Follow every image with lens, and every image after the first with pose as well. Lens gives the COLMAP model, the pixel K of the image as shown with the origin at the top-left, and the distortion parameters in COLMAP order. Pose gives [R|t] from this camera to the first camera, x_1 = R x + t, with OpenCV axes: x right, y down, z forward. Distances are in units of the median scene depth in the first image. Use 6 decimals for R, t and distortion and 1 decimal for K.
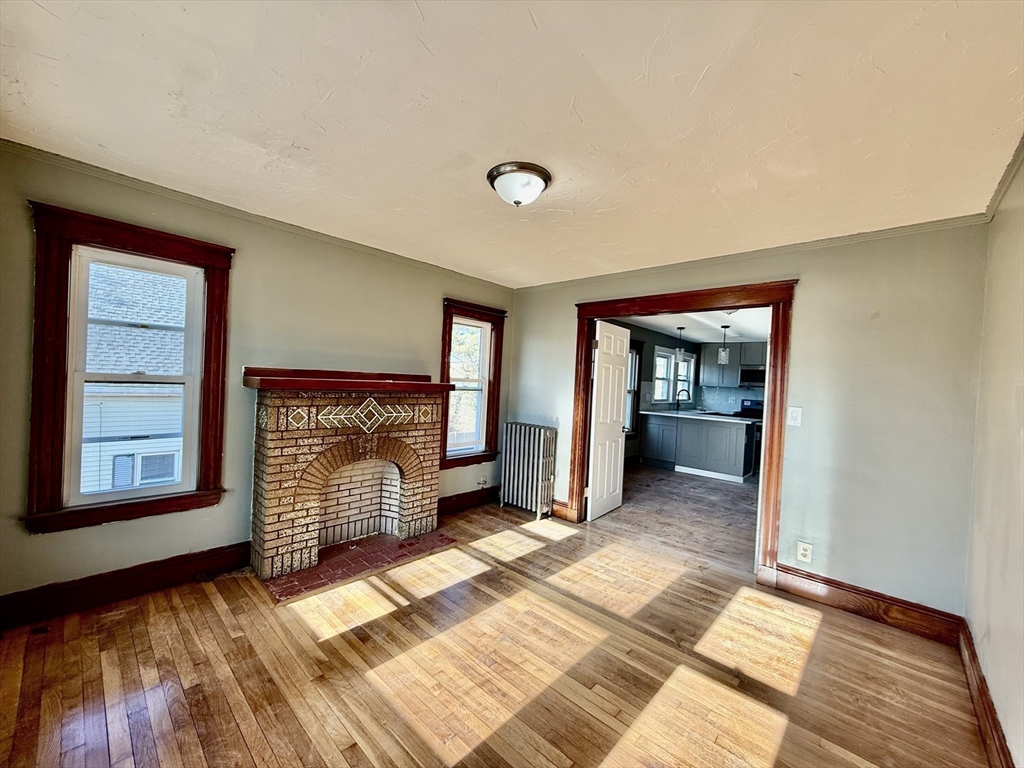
lens RADIAL K [[407.8, 0, 508.6], [0, 407.8, 382.3], [0, 0, 1]] dist [-0.001458, 0.000402]
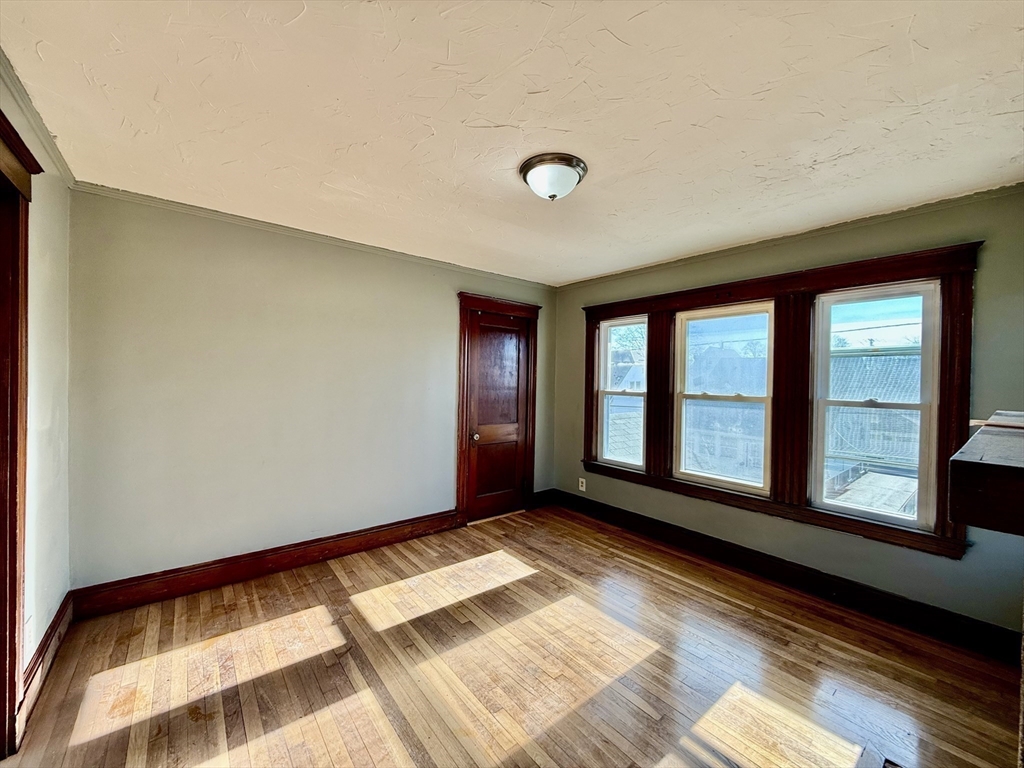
lens RADIAL K [[407.8, 0, 508.5], [0, 407.8, 382.8], [0, 0, 1]] dist [-0.001458, 0.000402]
pose [[-0.987321, -0.069339, 0.142795, -0.026301], [-0.067000, 0.997529, 0.021132, -0.012104], [-0.143907, 0.011297, -0.989527, 1.260989]]
